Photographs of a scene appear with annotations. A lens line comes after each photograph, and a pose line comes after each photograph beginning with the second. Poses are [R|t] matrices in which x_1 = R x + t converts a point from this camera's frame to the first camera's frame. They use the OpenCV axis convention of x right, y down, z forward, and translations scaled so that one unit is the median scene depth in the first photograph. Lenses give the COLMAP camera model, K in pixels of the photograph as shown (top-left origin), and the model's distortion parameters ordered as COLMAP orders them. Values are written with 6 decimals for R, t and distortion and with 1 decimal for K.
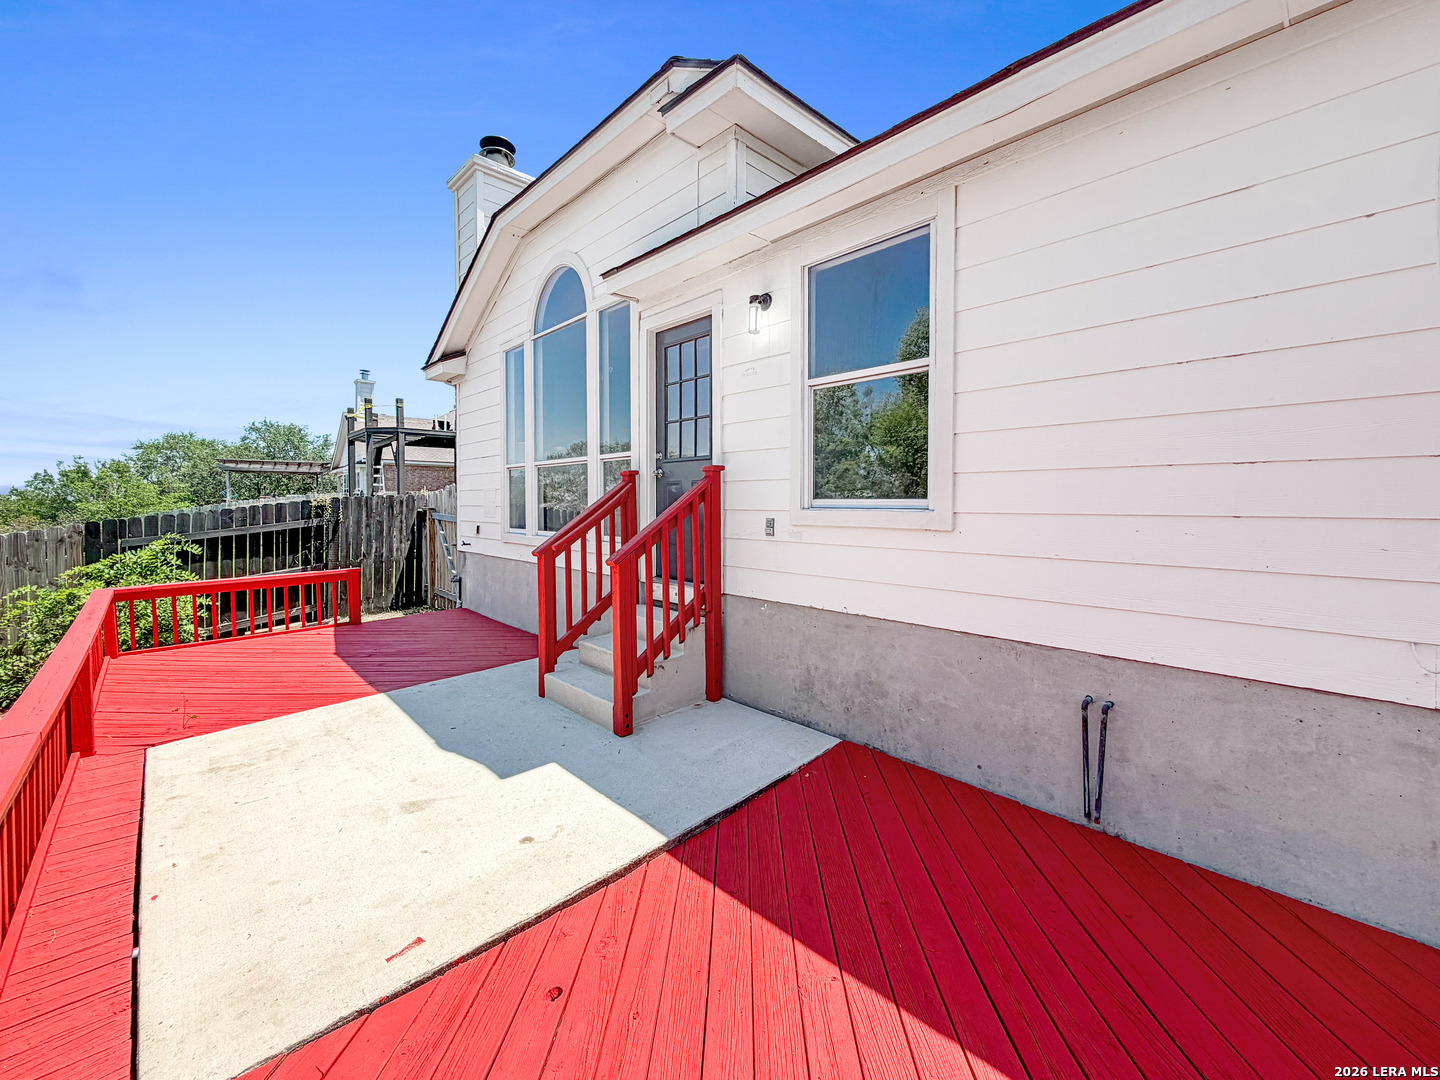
lens RADIAL K [[595.8, 0, 715.0], [0, 595.8, 534.5], [0, 0, 1]] dist [0.000000, -0.000022]
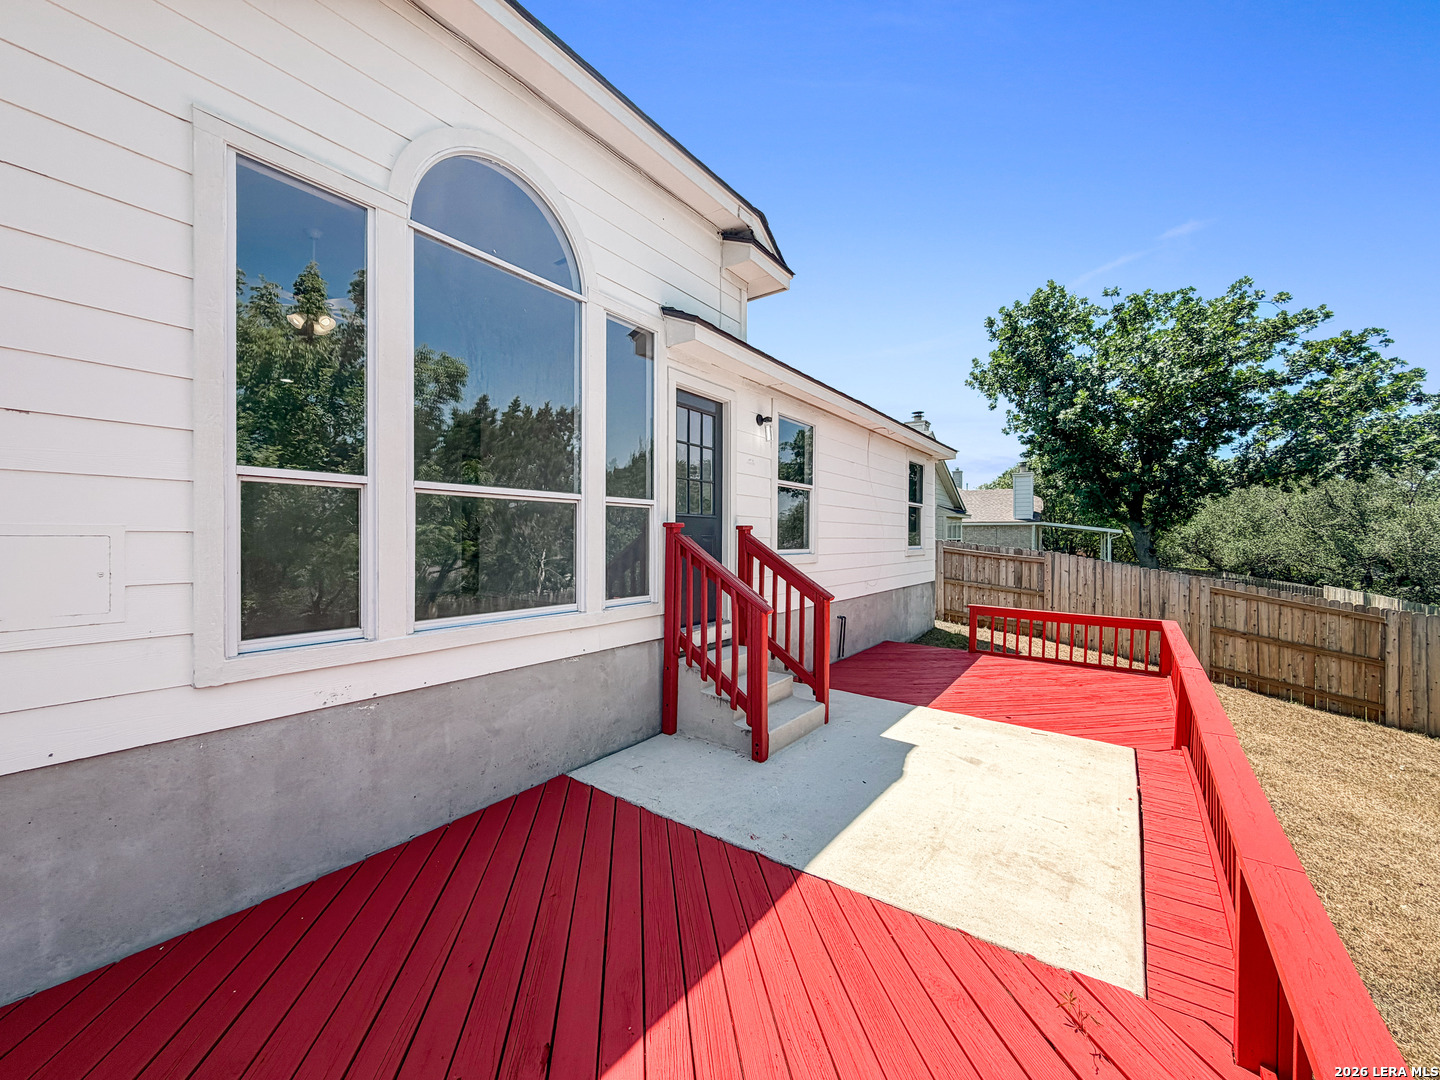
lens RADIAL K [[576.2, 0, 720.0], [0, 576.2, 540.0], [0, 0, 1]] dist [-0.000847, -0.000068]
pose [[-0.198337, -0.006766, 0.980111, -1.404308], [0.052540, 0.998465, 0.017525, -0.118772], [-0.978725, 0.054971, -0.197677, 1.474734]]
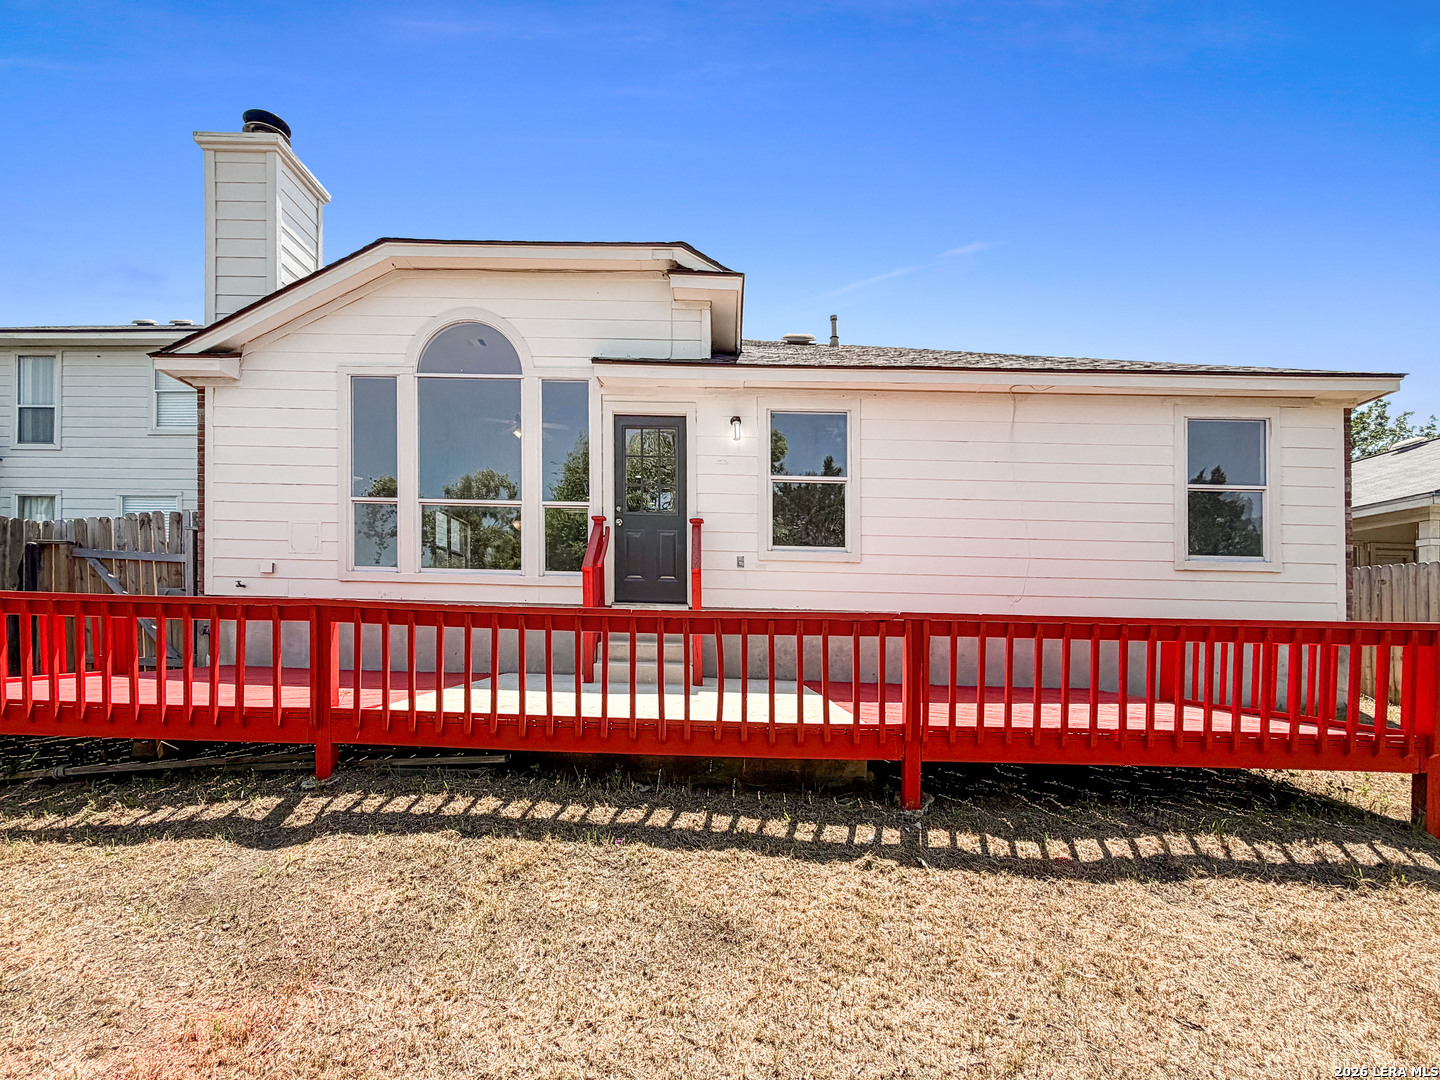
lens RADIAL K [[595.8, 0, 715.0], [0, 595.8, 534.5], [0, 0, 1]] dist [0.000000, -0.000022]
pose [[0.710765, 0.002087, 0.703426, -1.124249], [0.018145, 0.999608, -0.021300, -0.055351], [-0.703195, 0.027903, 0.710449, -0.093597]]
